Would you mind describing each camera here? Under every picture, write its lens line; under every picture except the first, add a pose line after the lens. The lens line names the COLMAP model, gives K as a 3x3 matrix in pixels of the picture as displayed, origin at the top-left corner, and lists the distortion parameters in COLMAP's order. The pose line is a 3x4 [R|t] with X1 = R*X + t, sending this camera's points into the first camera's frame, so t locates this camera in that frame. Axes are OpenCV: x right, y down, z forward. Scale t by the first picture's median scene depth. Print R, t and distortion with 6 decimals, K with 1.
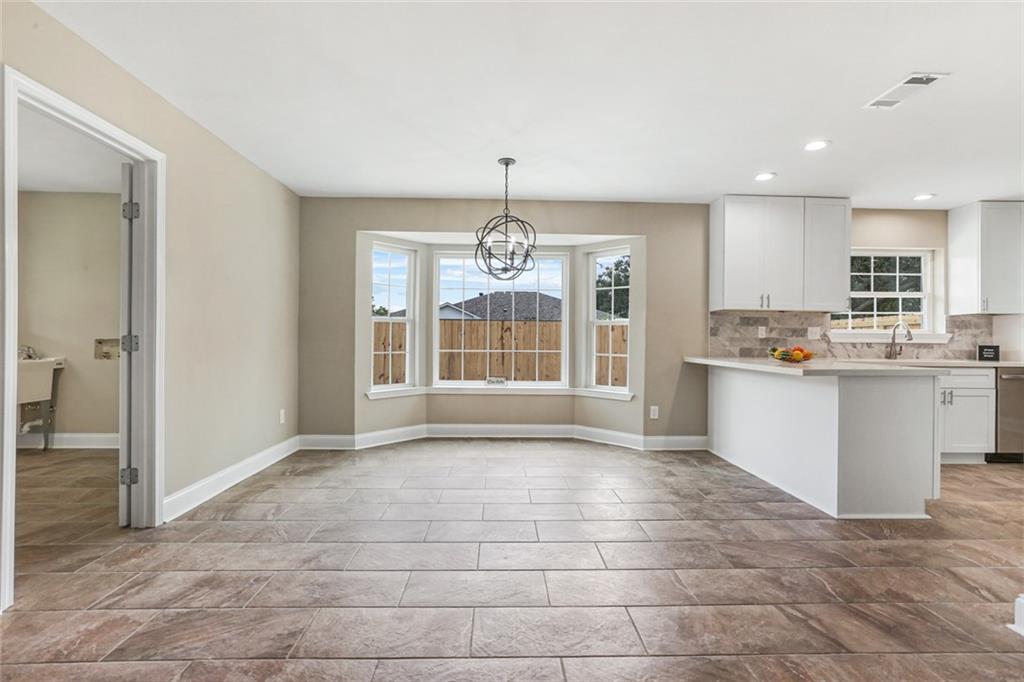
lens RADIAL K [[481.6, 0, 504.3], [0, 481.6, 340.3], [0, 0, 1]] dist [-0.004865, 0.004142]
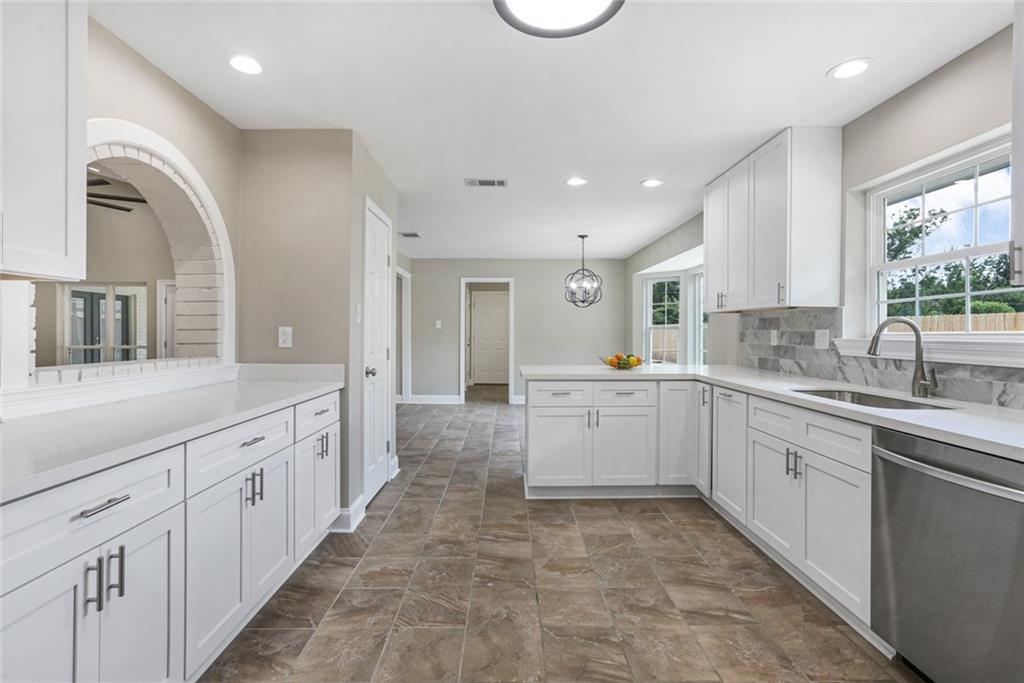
lens RADIAL K [[481.6, 0, 507.9], [0, 481.6, 332.6], [0, 0, 1]] dist [-0.004865, 0.004142]
pose [[-0.031690, -0.009537, -0.999452, 1.287465], [-0.003700, 0.999949, -0.009425, -0.016395], [0.999491, 0.003399, -0.031724, 0.613979]]
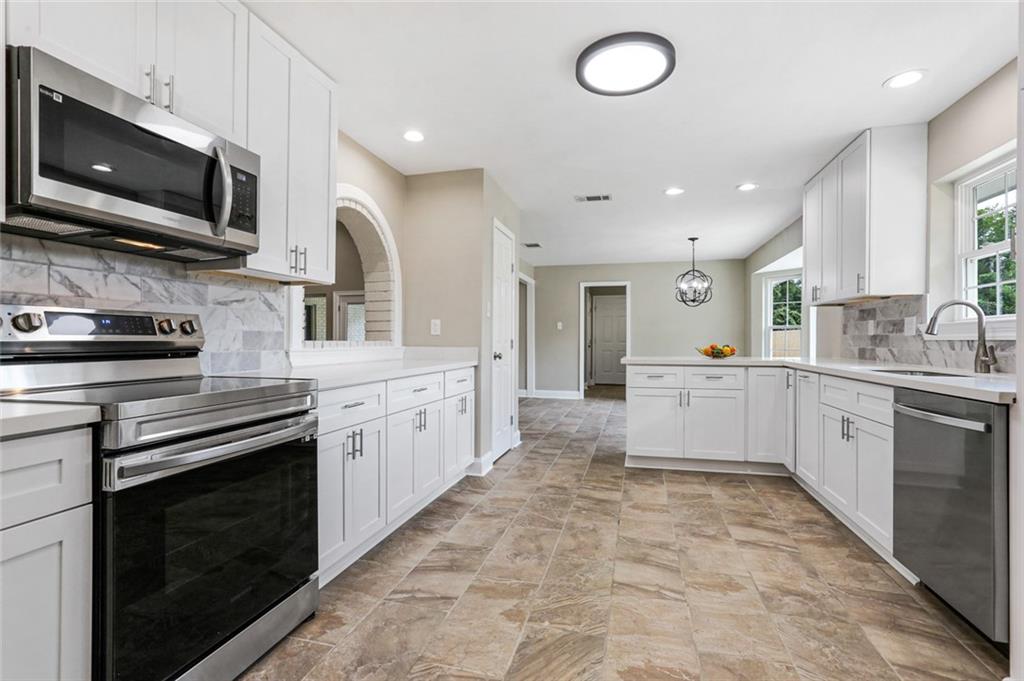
lens RADIAL K [[481.6, 0, 504.6], [0, 481.6, 340.1], [0, 0, 1]] dist [-0.004865, 0.004142]
pose [[-0.297709, -0.010428, -0.954600, 1.439971], [-0.008035, 0.999932, -0.008417, 0.013769], [0.954623, 0.005165, -0.297772, 0.670216]]
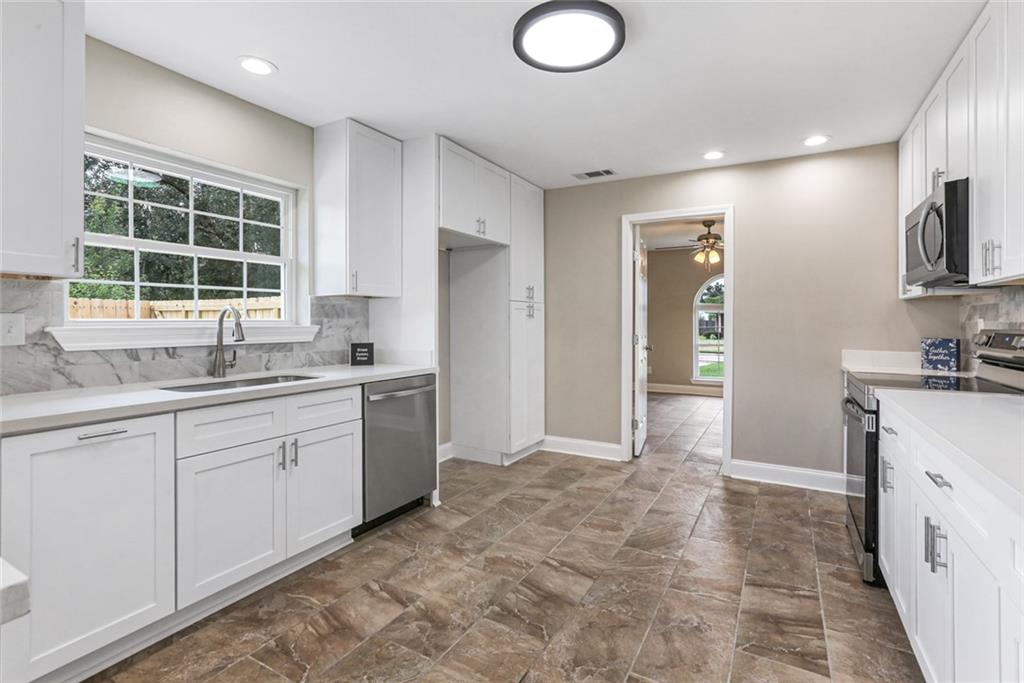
lens RADIAL K [[481.6, 0, 518.9], [0, 481.6, 324.6], [0, 0, 1]] dist [-0.004865, 0.004142]
pose [[0.512686, -0.014093, 0.858461, 0.528067], [0.002220, 0.999884, 0.015088, -0.024166], [-0.858573, -0.005830, 0.512658, 0.455543]]
